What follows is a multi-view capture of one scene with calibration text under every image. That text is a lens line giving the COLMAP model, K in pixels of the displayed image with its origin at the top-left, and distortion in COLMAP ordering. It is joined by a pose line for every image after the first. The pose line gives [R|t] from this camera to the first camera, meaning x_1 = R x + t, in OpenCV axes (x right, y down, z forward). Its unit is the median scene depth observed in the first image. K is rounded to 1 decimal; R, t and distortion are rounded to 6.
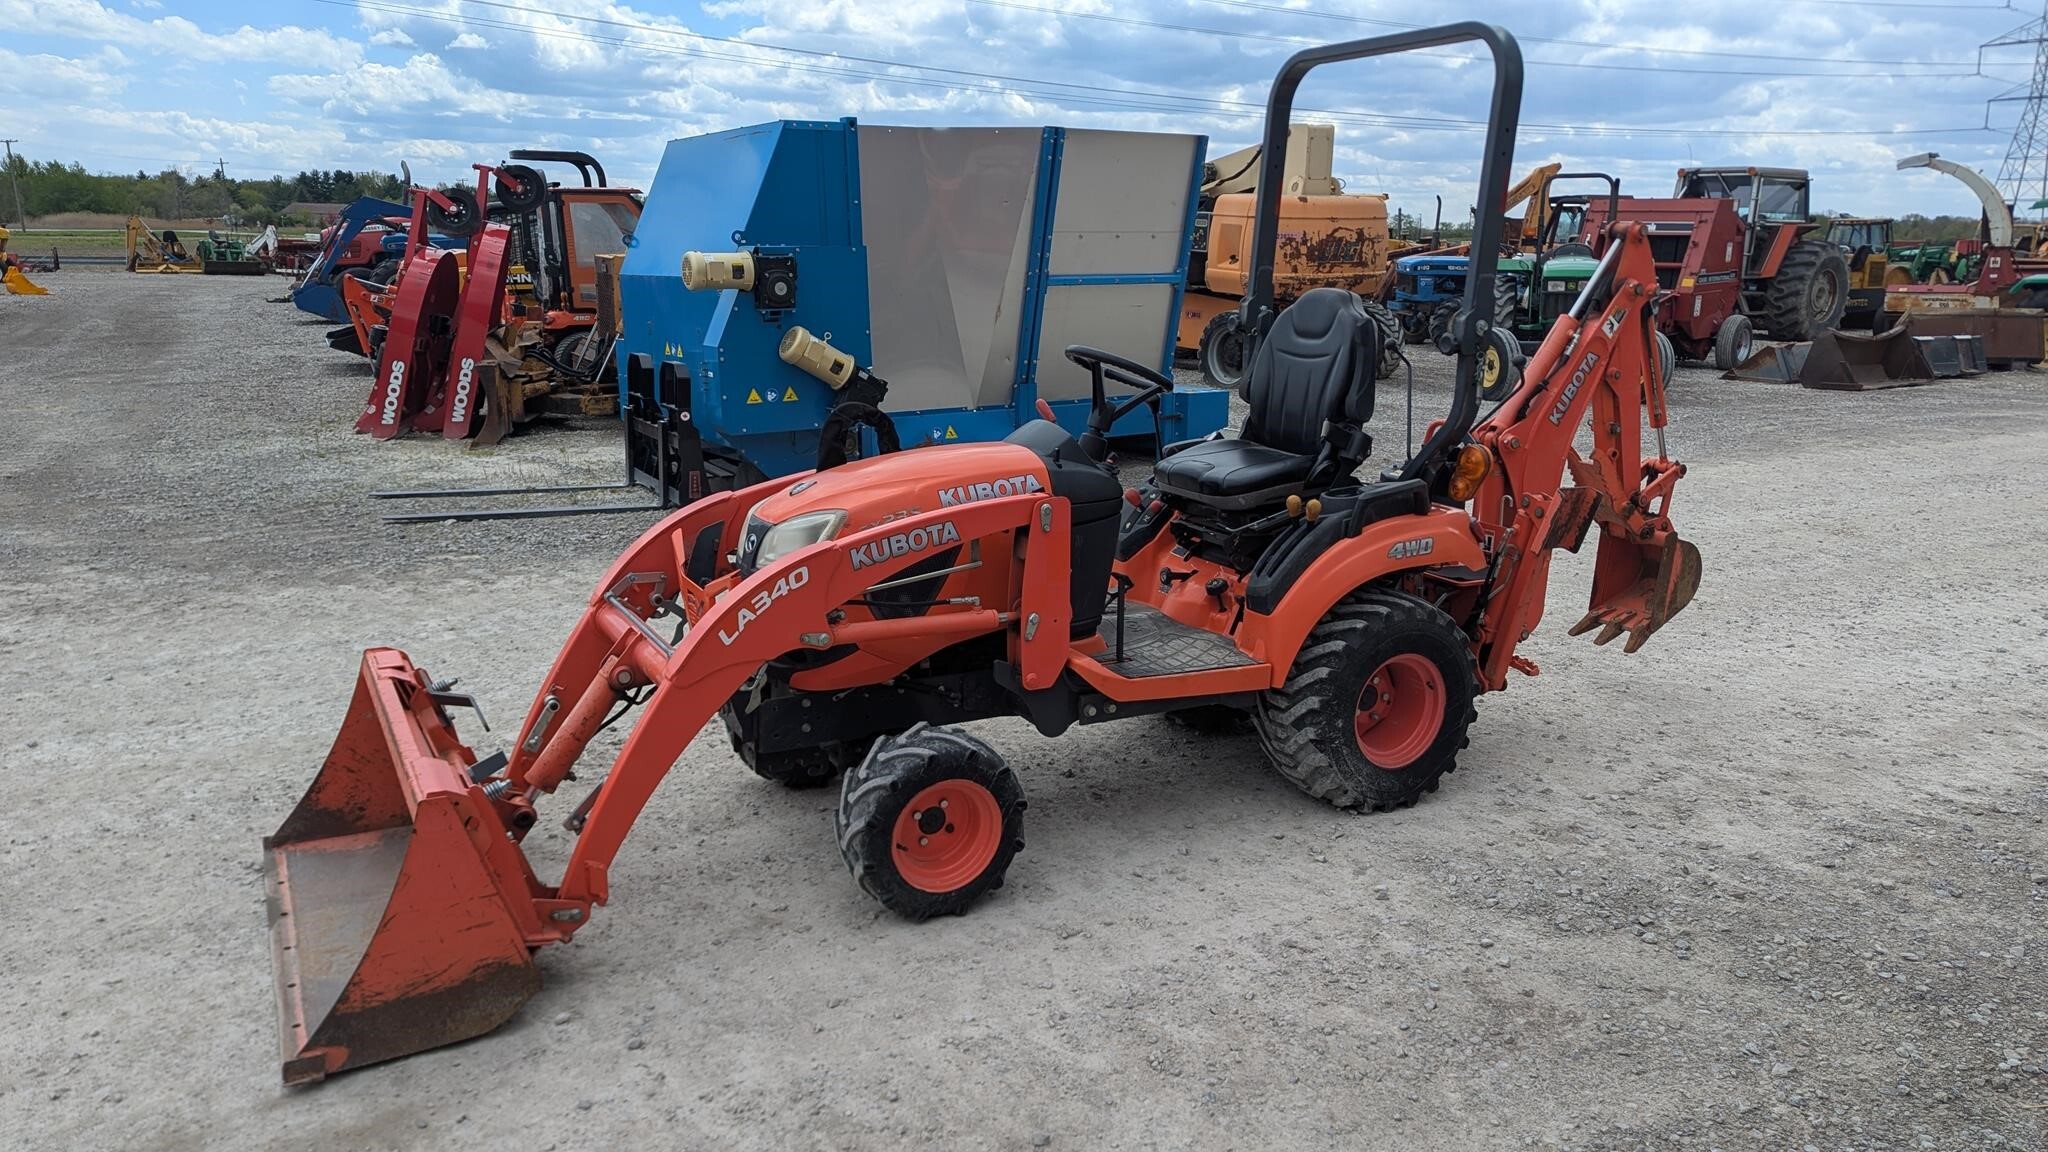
lens RADIAL K [[1451.0, 0, 1051.7], [0, 1451.0, 555.8], [0, 0, 1]] dist [0.078185, -0.072971]
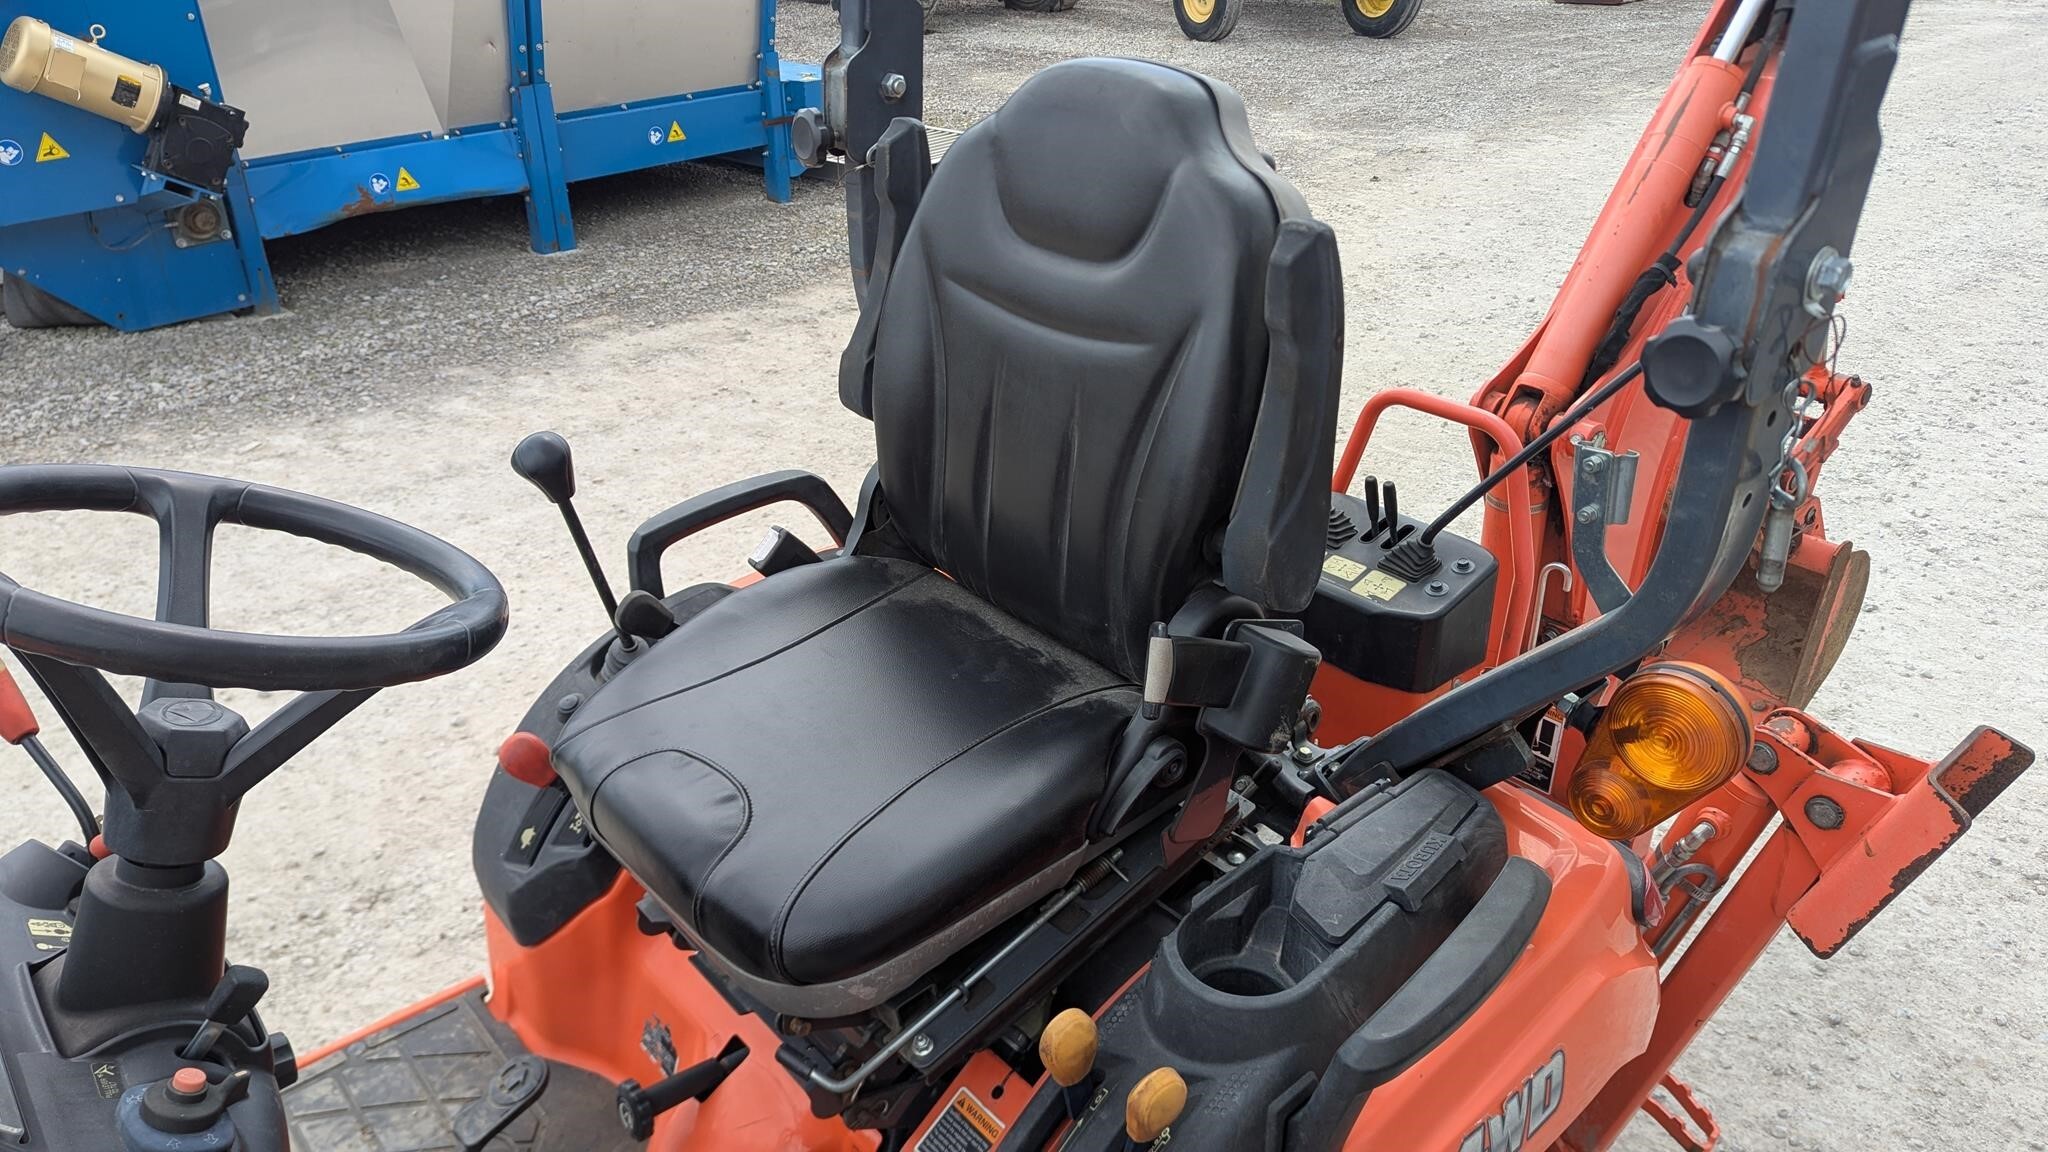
lens RADIAL K [[1451.0, 0, 1006.7], [0, 1451.0, 561.0], [0, 0, 1]] dist [0.078185, -0.072971]
pose [[0.979551, -0.104843, 0.171719, 0.095658], [0.057876, 0.964256, 0.258576, -0.139651], [-0.192691, -0.243350, 0.950606, 0.614174]]
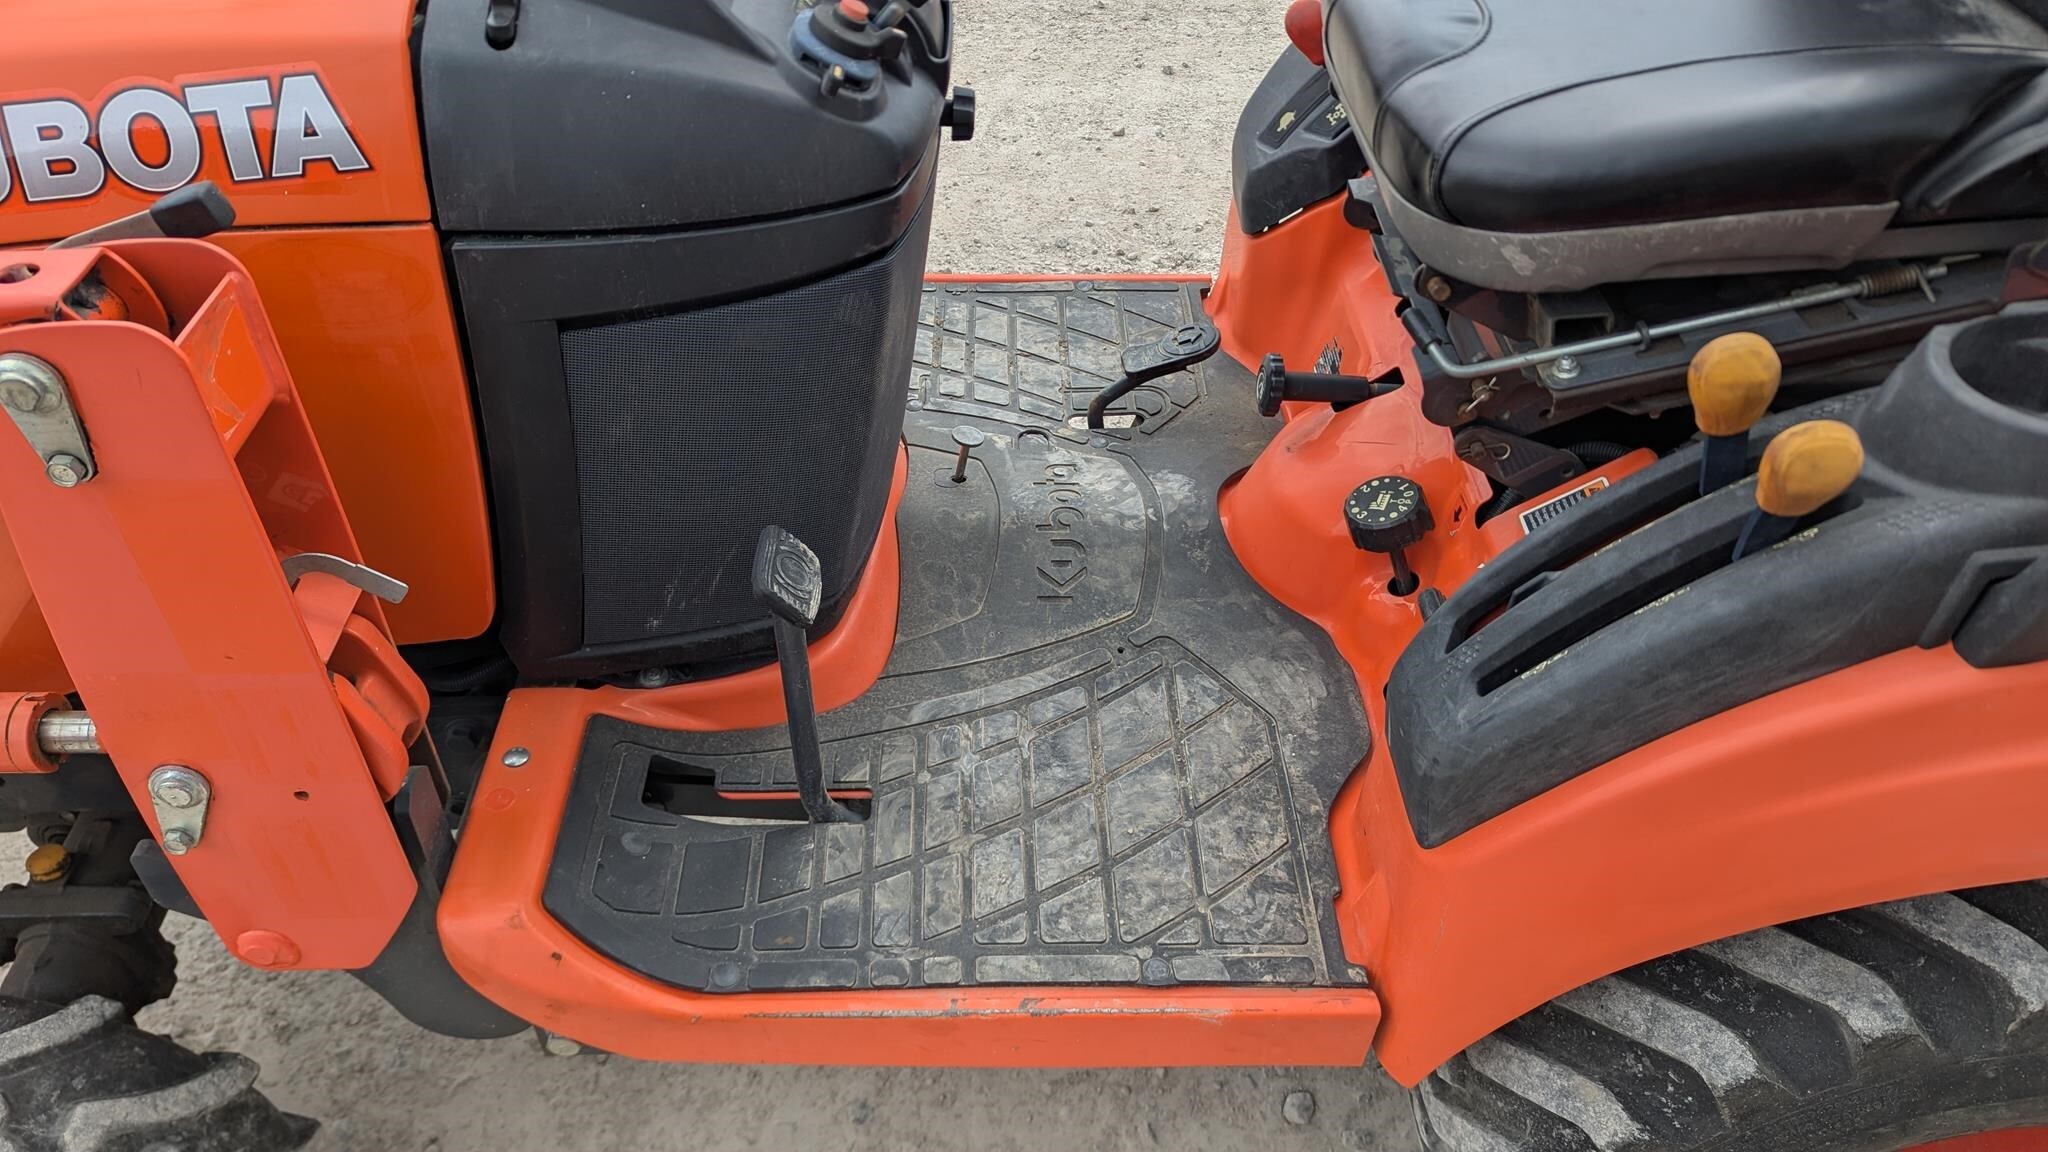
lens RADIAL K [[1451.0, 0, 1036.6], [0, 1451.0, 554.3], [0, 0, 1]] dist [0.078185, -0.072971]
pose [[0.890359, 0.294802, -0.346919, 0.124238], [-0.090027, 0.860990, 0.500592, -0.081318], [0.446269, -0.414474, 0.793130, 0.621656]]
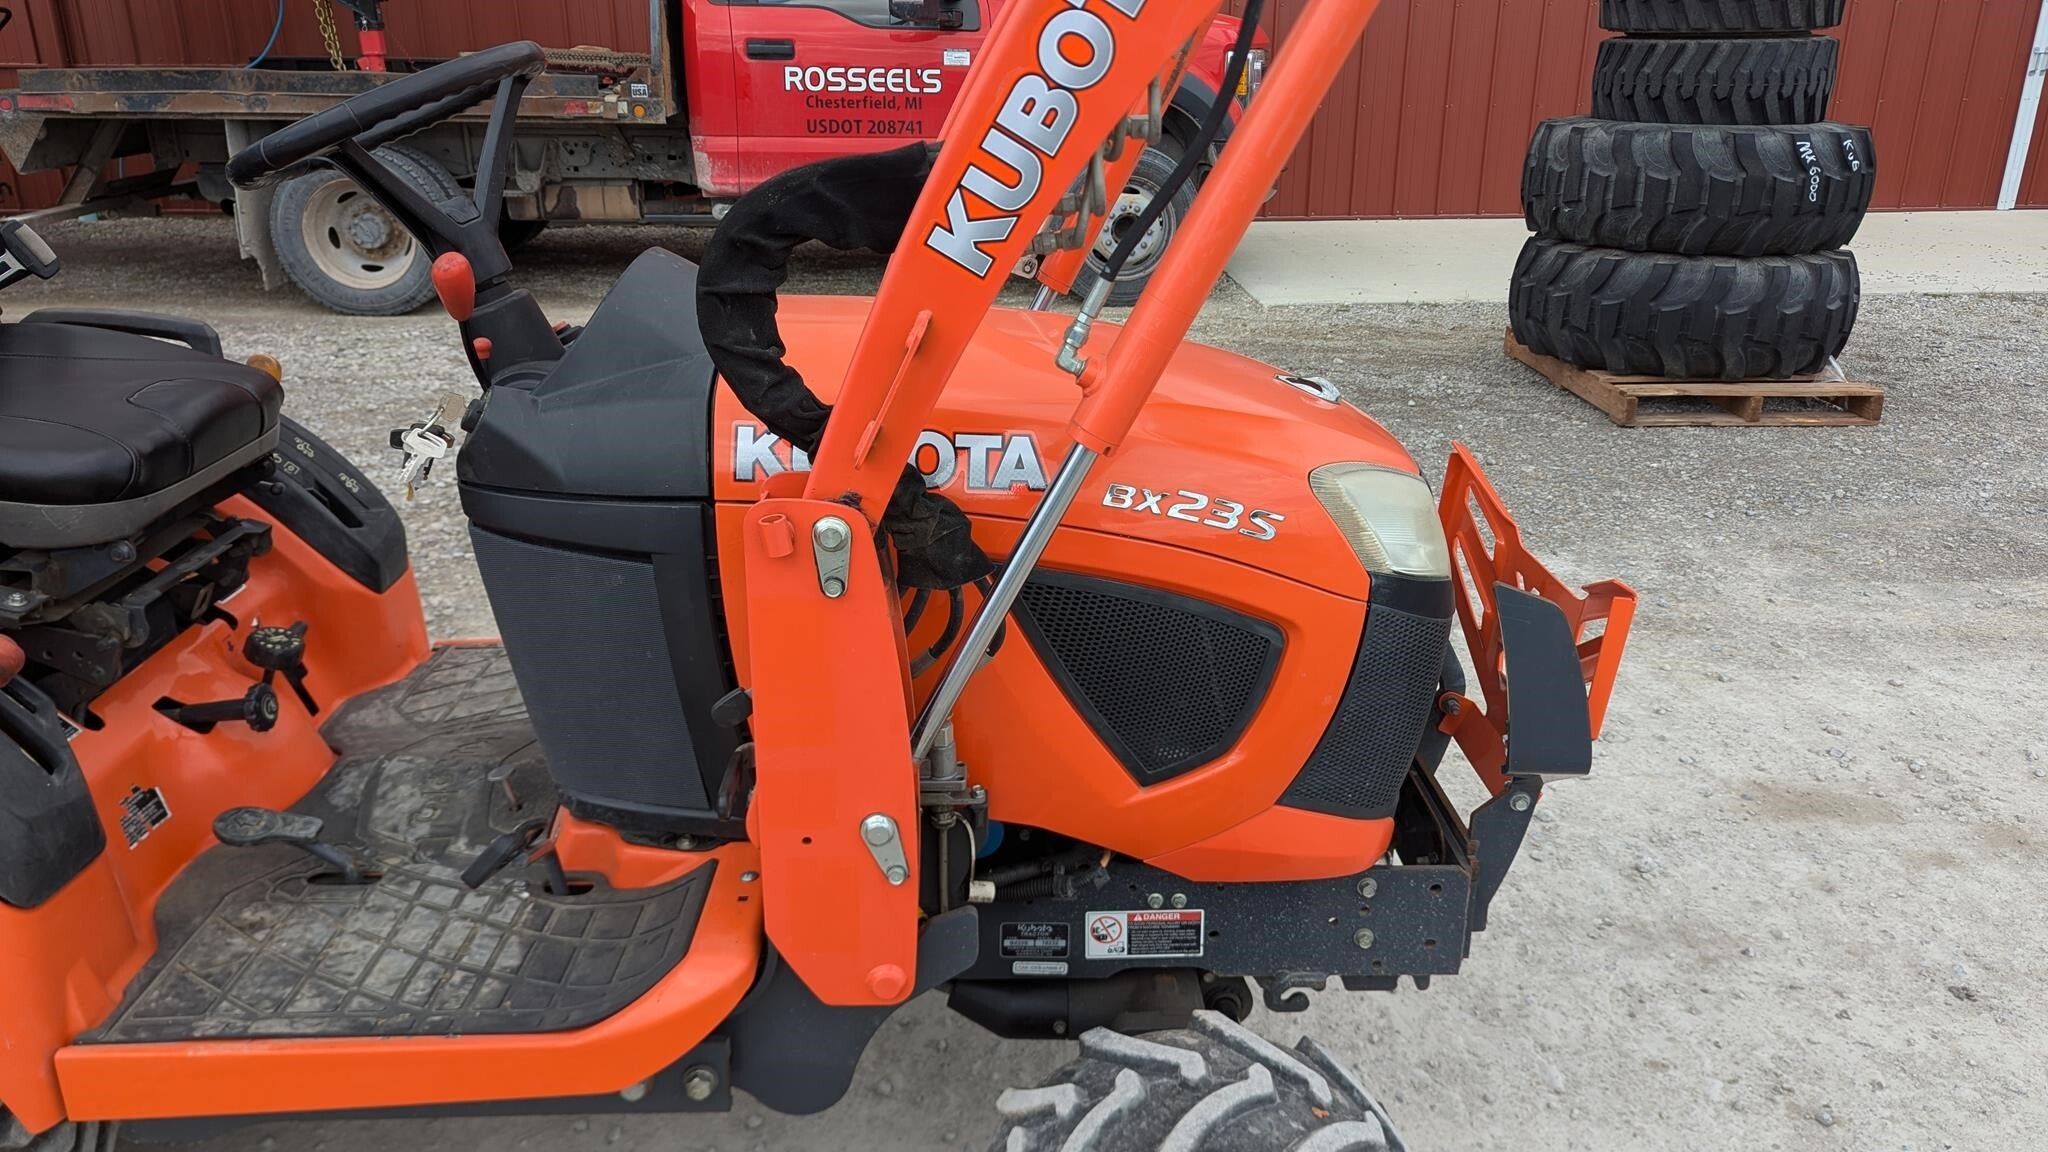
lens RADIAL K [[1451.0, 0, 1021.7], [0, 1451.0, 563.2], [0, 0, 1]] dist [0.078185, -0.072971]
pose [[-0.882528, -0.178654, 0.435003, -0.208160], [0.084351, 0.849884, 0.520174, -0.165181], [-0.462633, 0.495762, -0.734977, 0.982571]]
